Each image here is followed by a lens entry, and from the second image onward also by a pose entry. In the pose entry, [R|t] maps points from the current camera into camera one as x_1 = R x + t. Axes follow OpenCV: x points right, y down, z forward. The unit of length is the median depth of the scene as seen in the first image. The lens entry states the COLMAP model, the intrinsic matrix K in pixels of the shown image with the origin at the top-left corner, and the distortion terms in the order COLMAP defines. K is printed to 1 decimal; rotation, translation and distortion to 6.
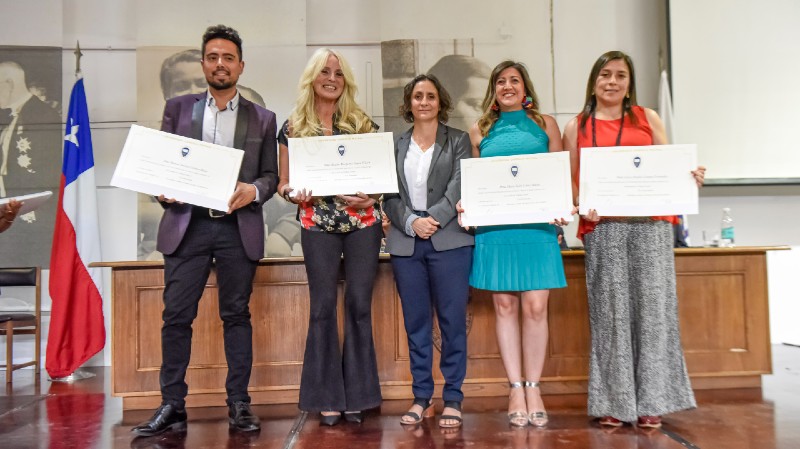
lens RADIAL K [[718.6, 0, 400.0], [0, 718.6, 224.5], [0, 0, 1]] dist [0.065952, -0.006200]
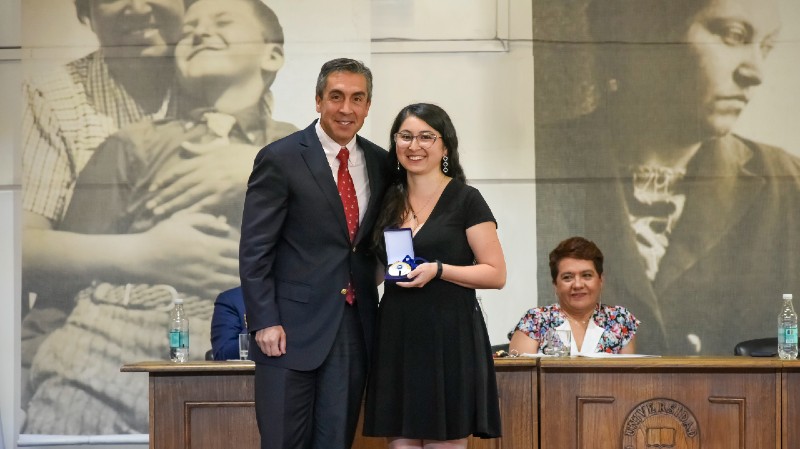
lens RADIAL K [[3973.7, 0, 400.0], [0, 3973.7, 224.5], [0, 0, 1]] dist [-0.223484, -2.212383]
pose [[0.996850, 0.023892, -0.075627, 0.094853], [-0.018318, 0.997123, 0.073561, -0.236428], [0.077167, -0.071944, 0.994419, -1.647869]]
